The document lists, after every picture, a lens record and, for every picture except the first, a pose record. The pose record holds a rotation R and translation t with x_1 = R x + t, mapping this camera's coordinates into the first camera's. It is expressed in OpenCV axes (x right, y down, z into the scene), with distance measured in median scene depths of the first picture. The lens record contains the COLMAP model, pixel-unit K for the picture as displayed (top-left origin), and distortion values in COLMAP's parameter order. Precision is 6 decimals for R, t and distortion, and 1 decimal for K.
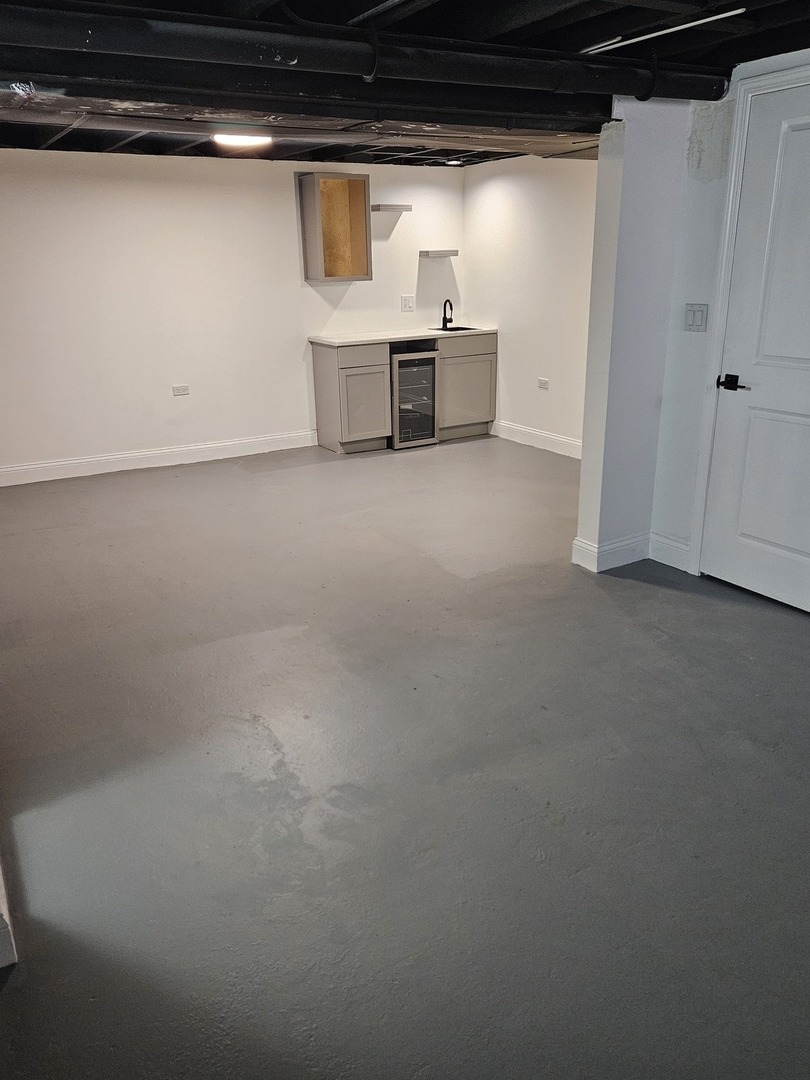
lens RADIAL K [[807.2, 0, 405.3], [0, 807.2, 546.7], [0, 0, 1]] dist [0.064459, -0.036934]
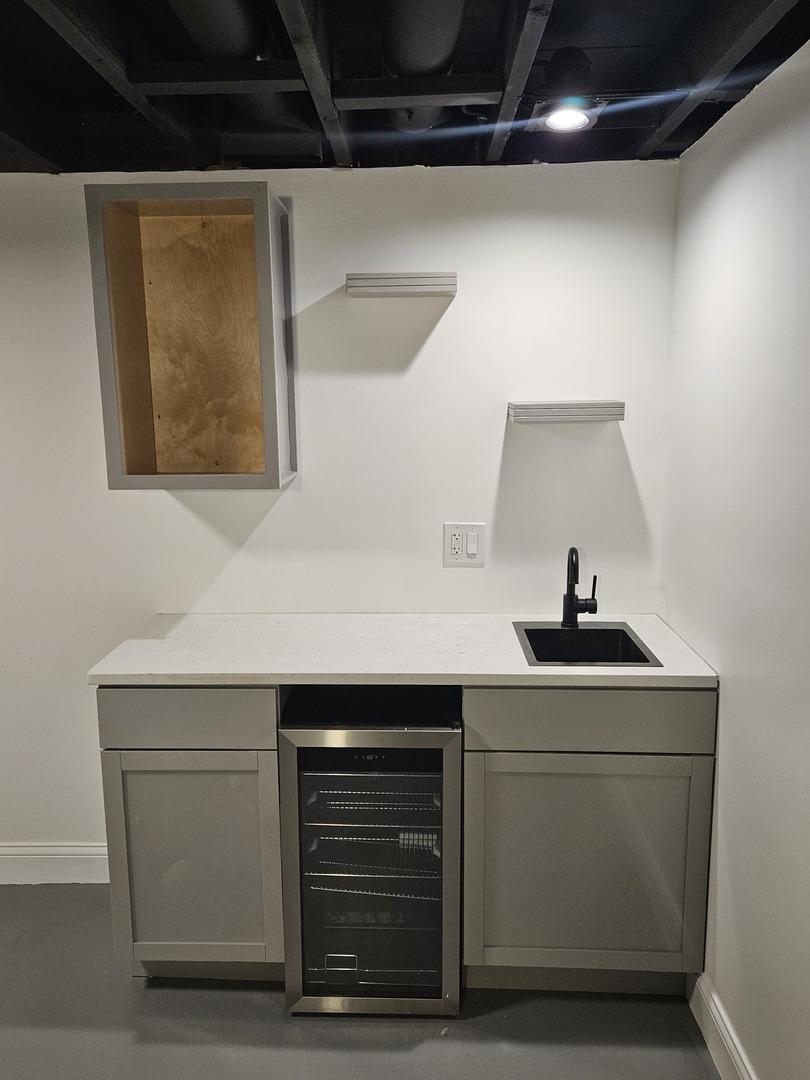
lens RADIAL K [[807.2, 0, 396.0], [0, 807.2, 530.6], [0, 0, 1]] dist [0.064459, -0.036934]
pose [[0.840091, 0.115789, -0.529943, 0.168888], [-0.193563, 0.976626, -0.093459, -0.278363], [0.506735, 0.181091, 0.842868, 0.718588]]
